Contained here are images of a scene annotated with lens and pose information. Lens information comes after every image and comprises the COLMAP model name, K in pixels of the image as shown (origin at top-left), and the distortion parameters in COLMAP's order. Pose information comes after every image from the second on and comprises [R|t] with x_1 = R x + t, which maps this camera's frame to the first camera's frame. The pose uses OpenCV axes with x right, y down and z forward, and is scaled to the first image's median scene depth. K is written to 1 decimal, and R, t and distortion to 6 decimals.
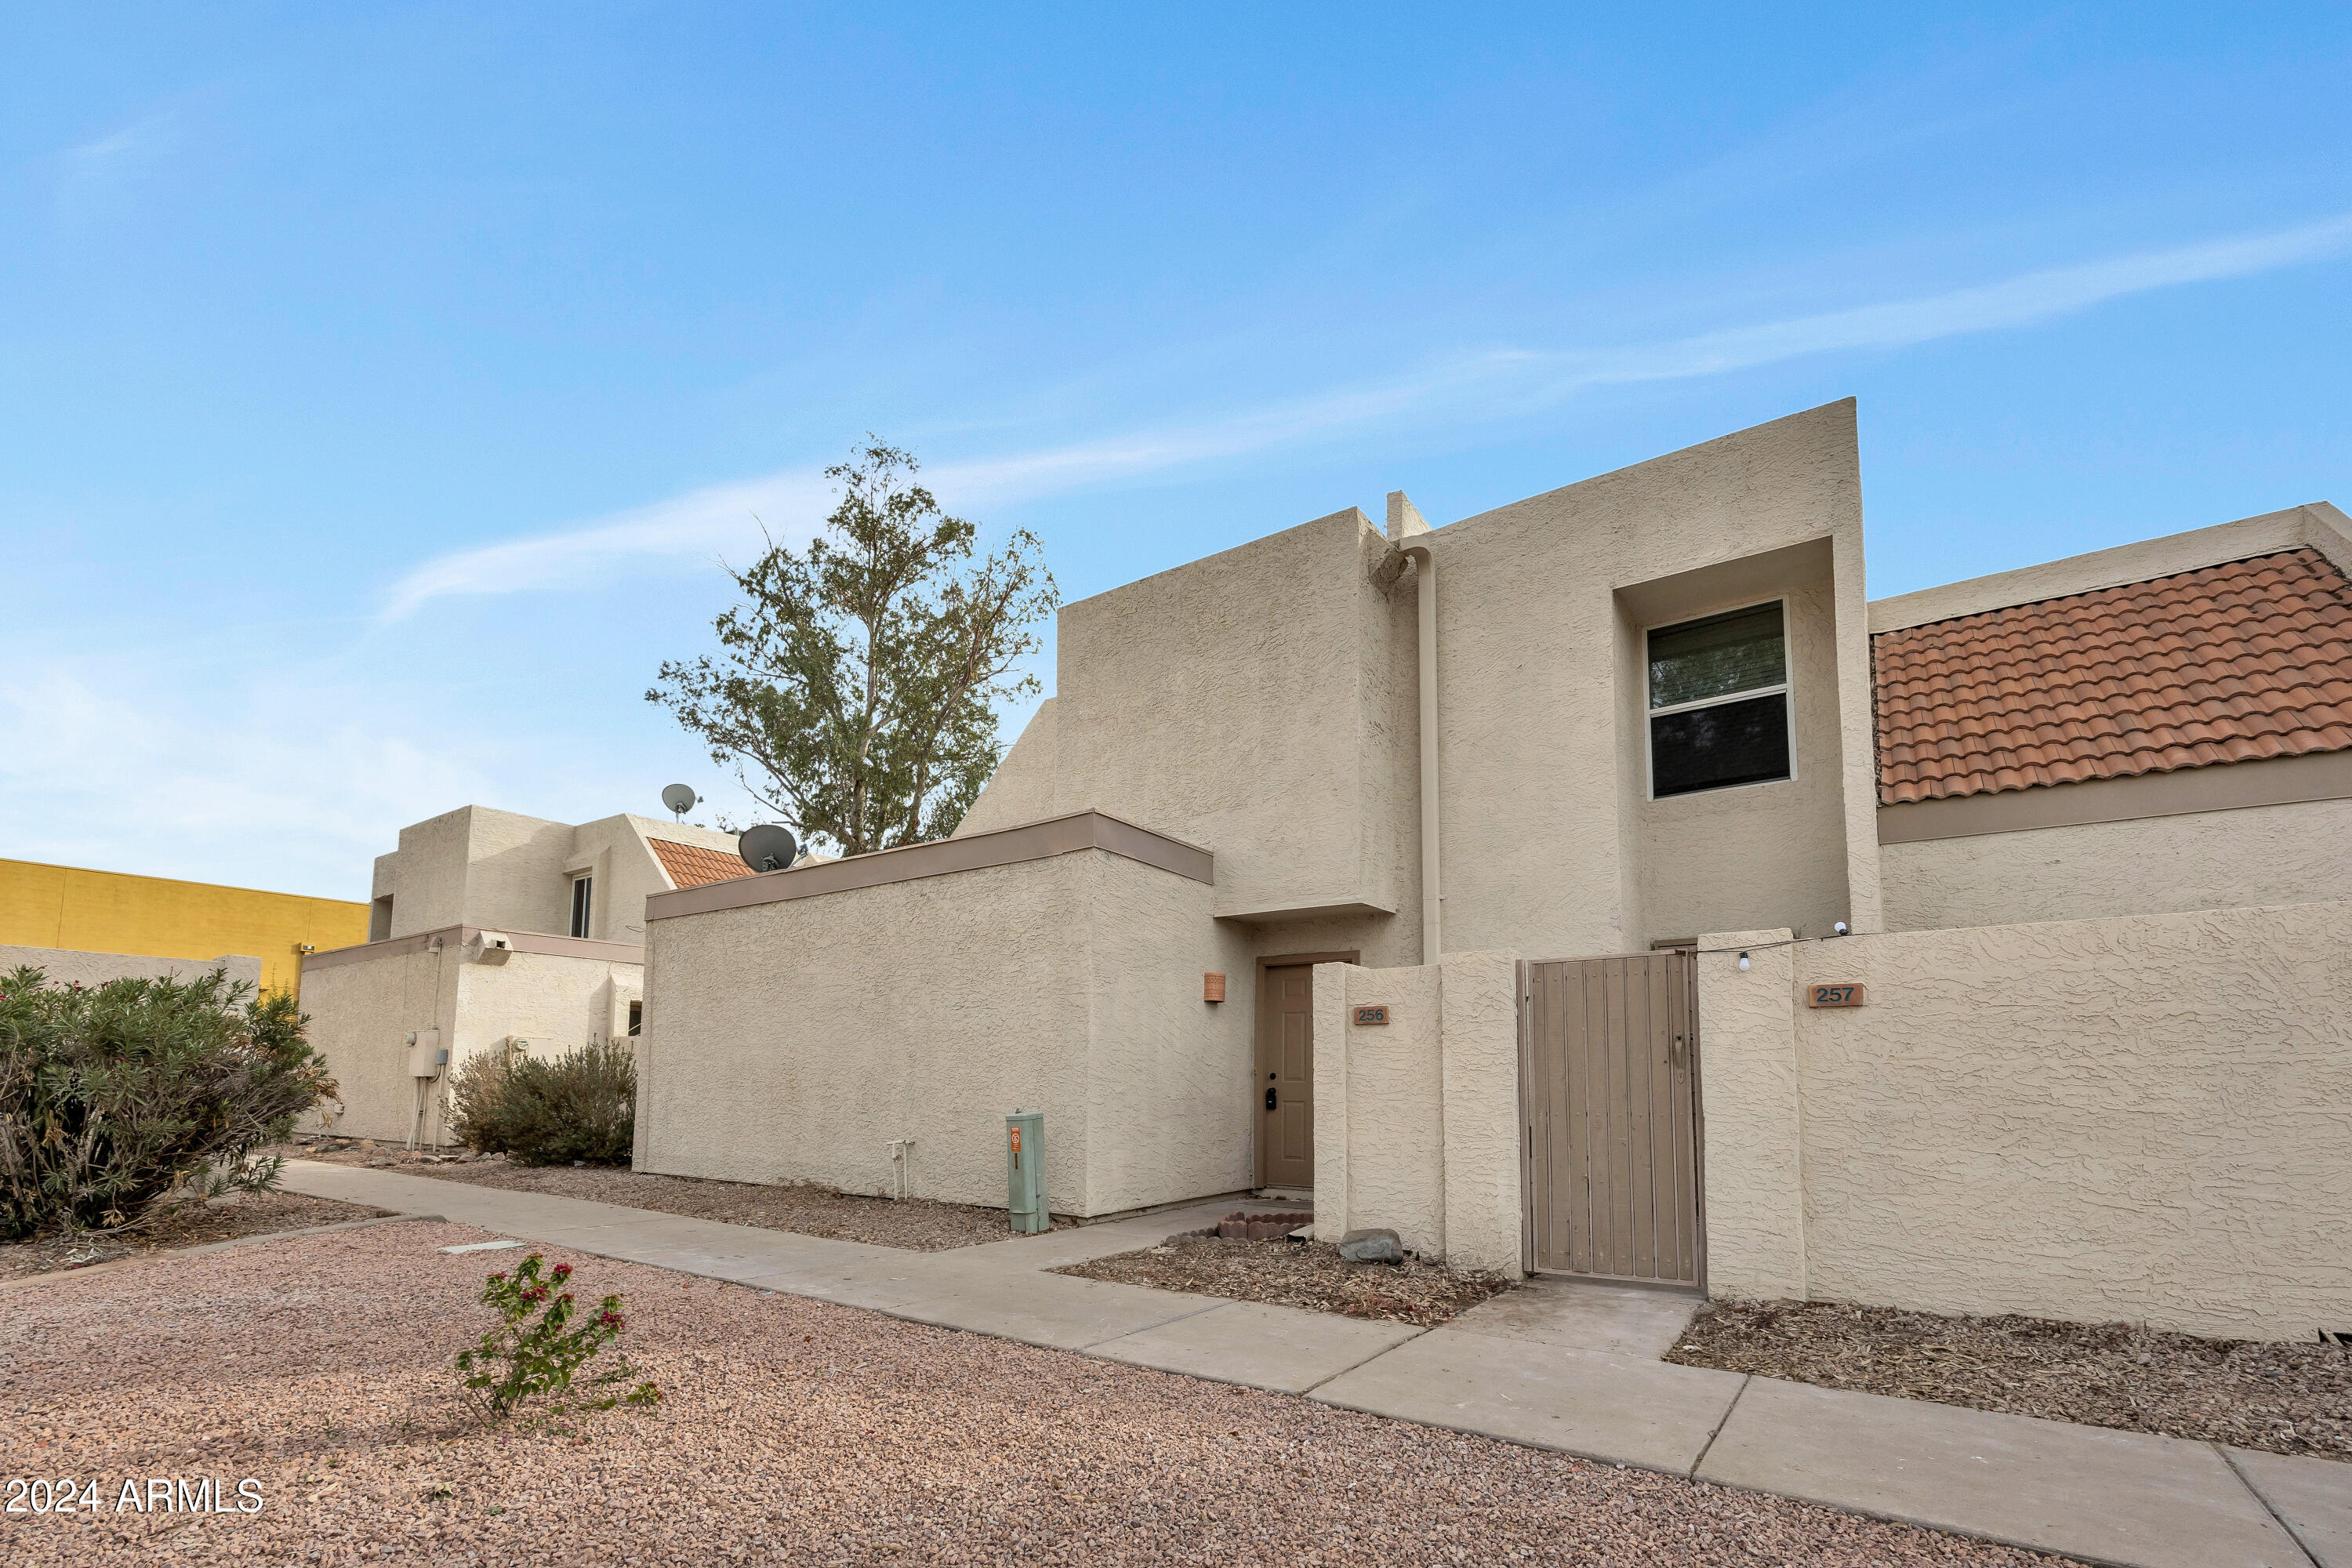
lens RADIAL K [[1006.0, 0, 1180.8], [0, 1006.0, 793.7], [0, 0, 1]] dist [-0.003384, -0.000063]
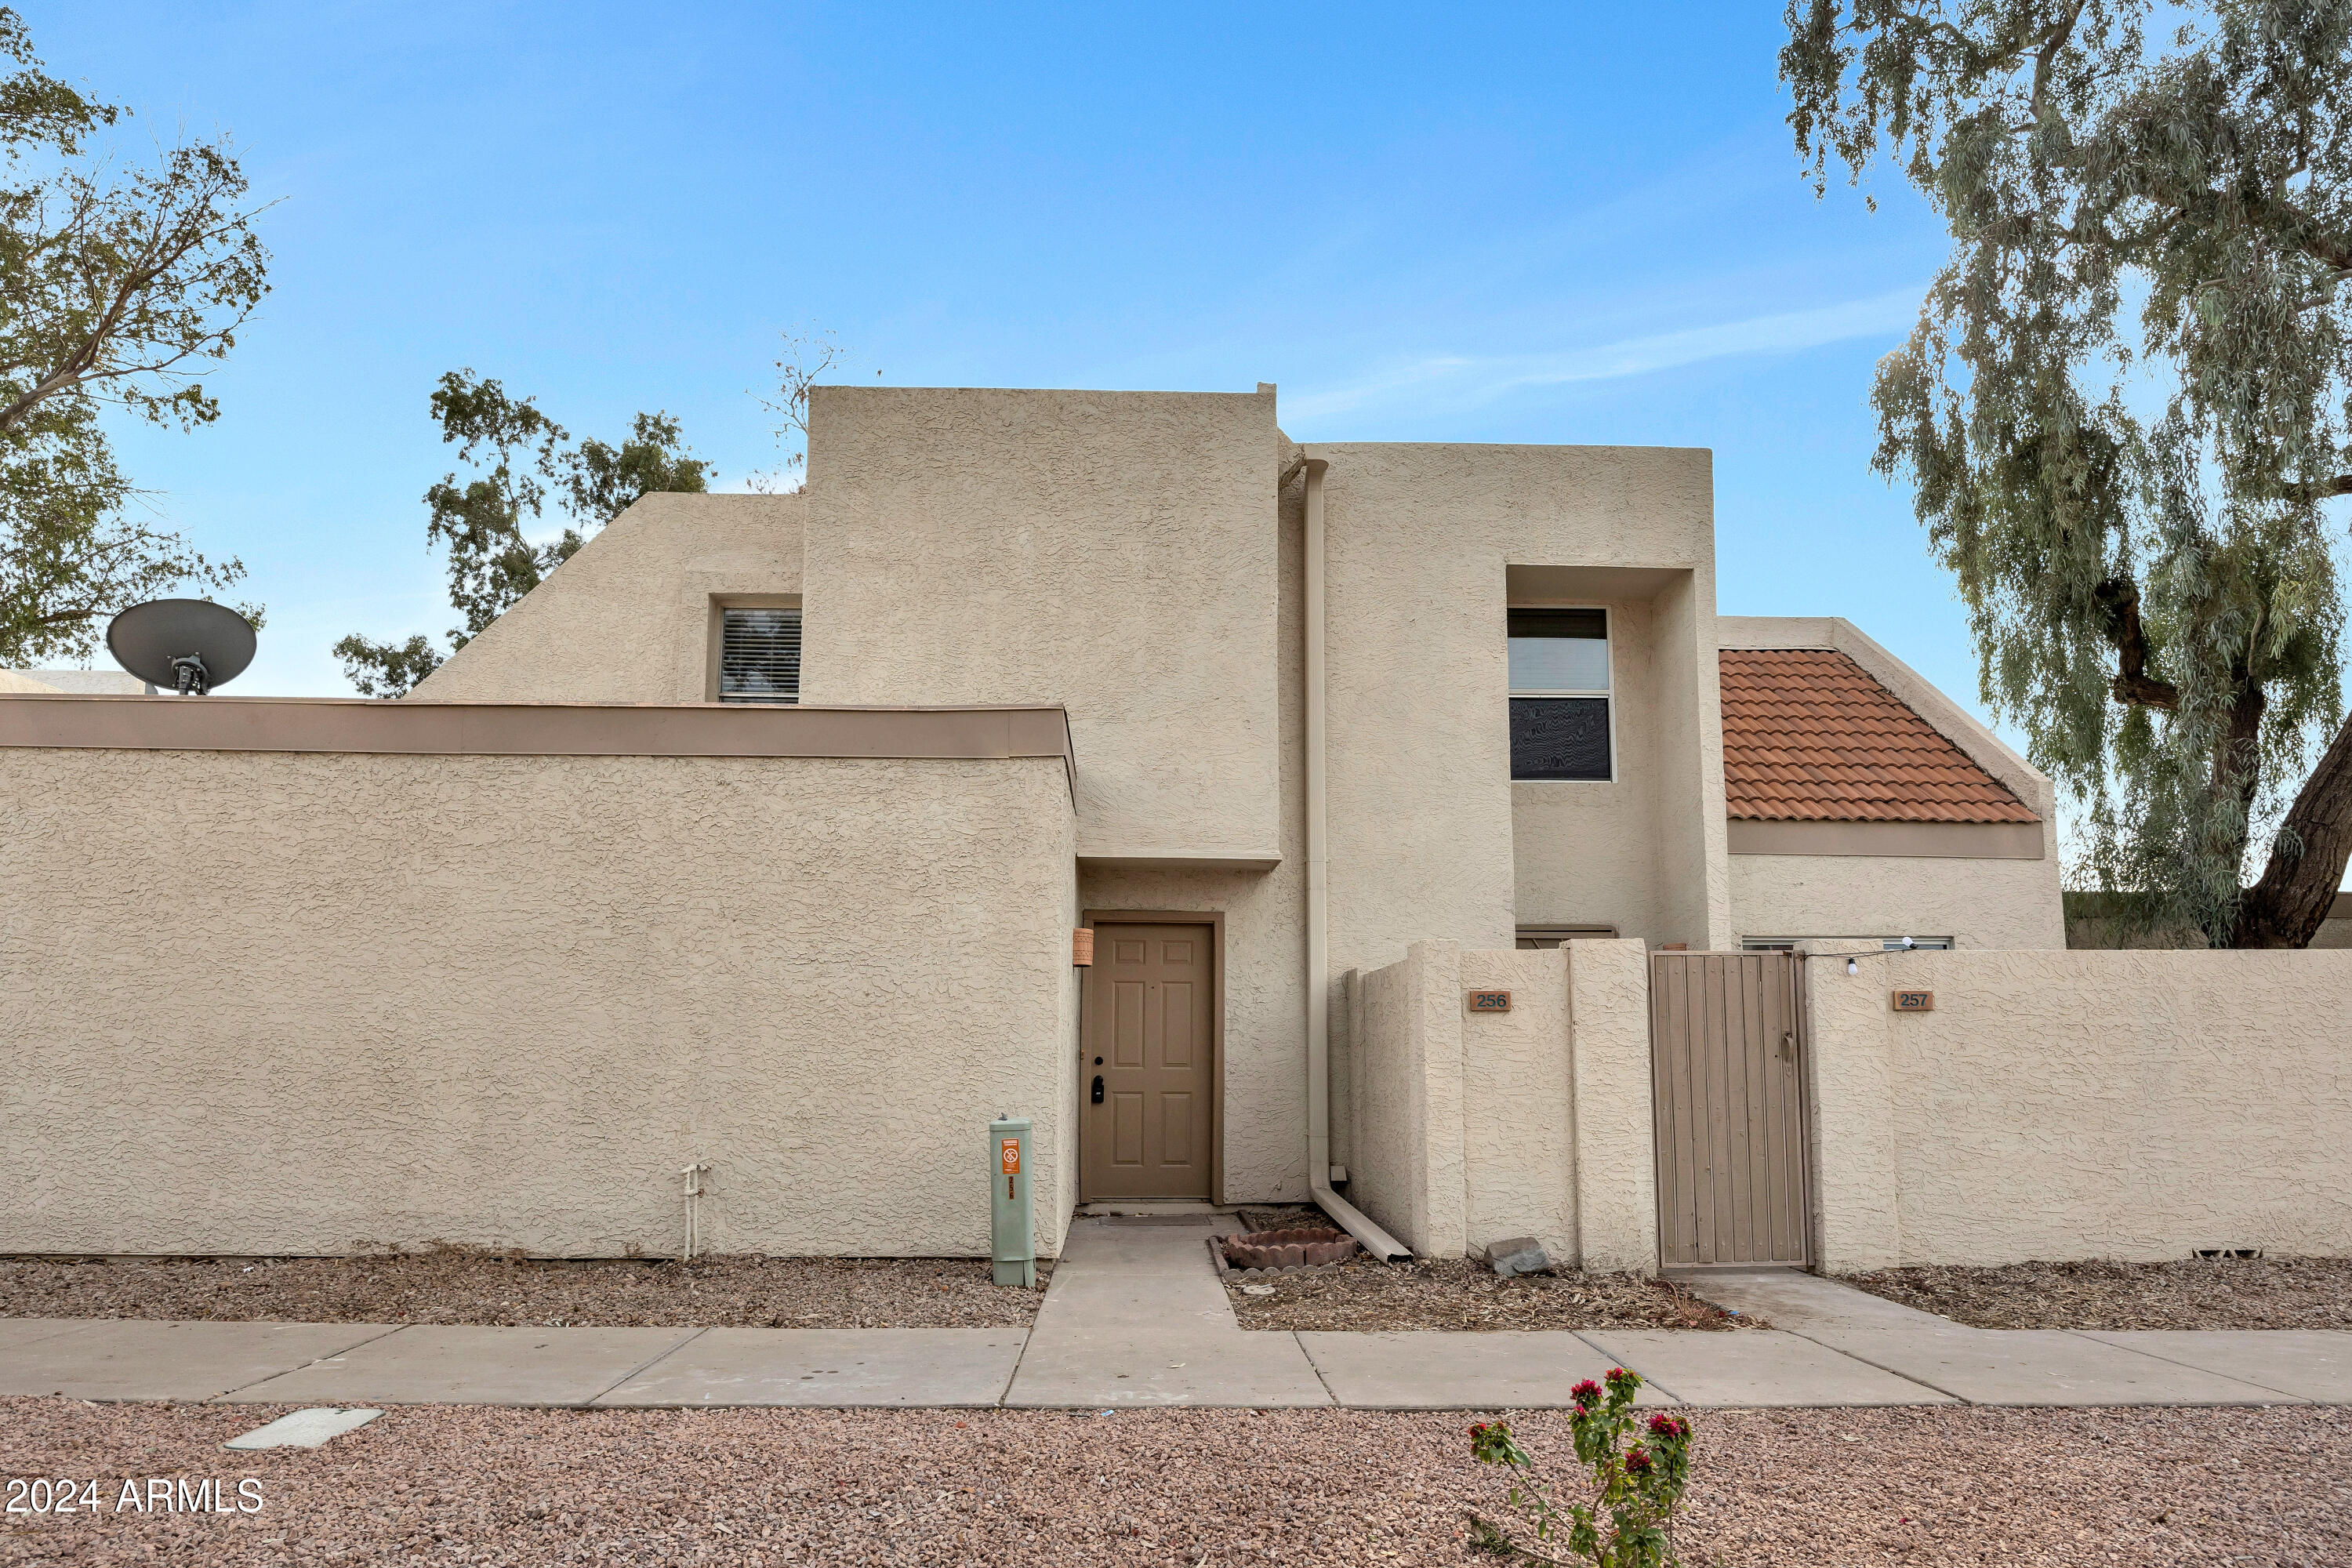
lens RADIAL K [[1251.6, 0, 1176.5], [0, 1251.6, 690.4], [0, 0, 1]] dist [-0.005222, -0.000978]
pose [[0.801501, 0.167216, 0.574138, -0.722015], [-0.166944, 0.984504, -0.053680, 0.052749], [-0.574218, -0.052824, 0.816997, 0.256971]]
